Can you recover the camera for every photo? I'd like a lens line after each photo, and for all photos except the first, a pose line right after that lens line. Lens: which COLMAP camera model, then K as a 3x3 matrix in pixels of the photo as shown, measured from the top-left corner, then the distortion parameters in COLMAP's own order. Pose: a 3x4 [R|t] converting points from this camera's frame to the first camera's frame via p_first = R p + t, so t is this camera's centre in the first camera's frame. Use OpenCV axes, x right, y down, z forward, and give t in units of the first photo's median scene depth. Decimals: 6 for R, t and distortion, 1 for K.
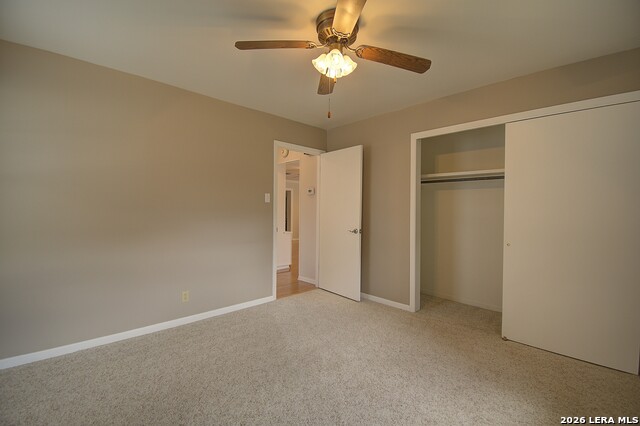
lens RADIAL K [[281.7, 0, 320.0], [0, 281.7, 213.0], [0, 0, 1]] dist [0.000210, -0.000274]
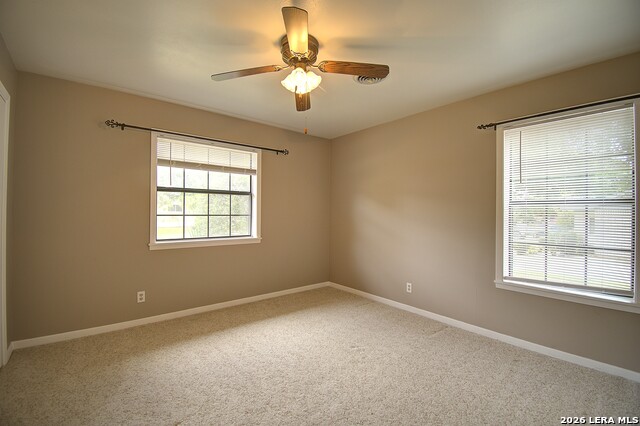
lens RADIAL K [[281.7, 0, 320.0], [0, 281.7, 213.0], [0, 0, 1]] dist [0.000210, -0.000274]
pose [[-0.996738, -0.021525, 0.077782, -0.078909], [-0.020860, 0.999739, 0.009351, -0.015595], [-0.077963, 0.007698, -0.996927, 1.377668]]
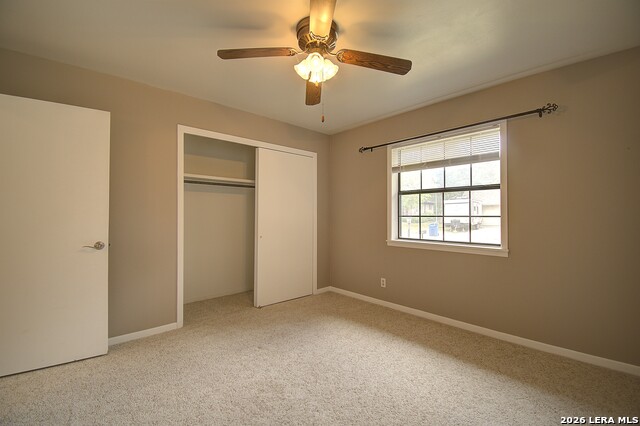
lens RADIAL K [[281.7, 0, 320.0], [0, 281.7, 213.0], [0, 0, 1]] dist [0.000210, -0.000274]
pose [[0.021747, -0.009508, 0.999718, -0.632526], [0.010345, 0.999903, 0.009284, -0.012475], [-0.999710, 0.010140, 0.021844, 0.635816]]
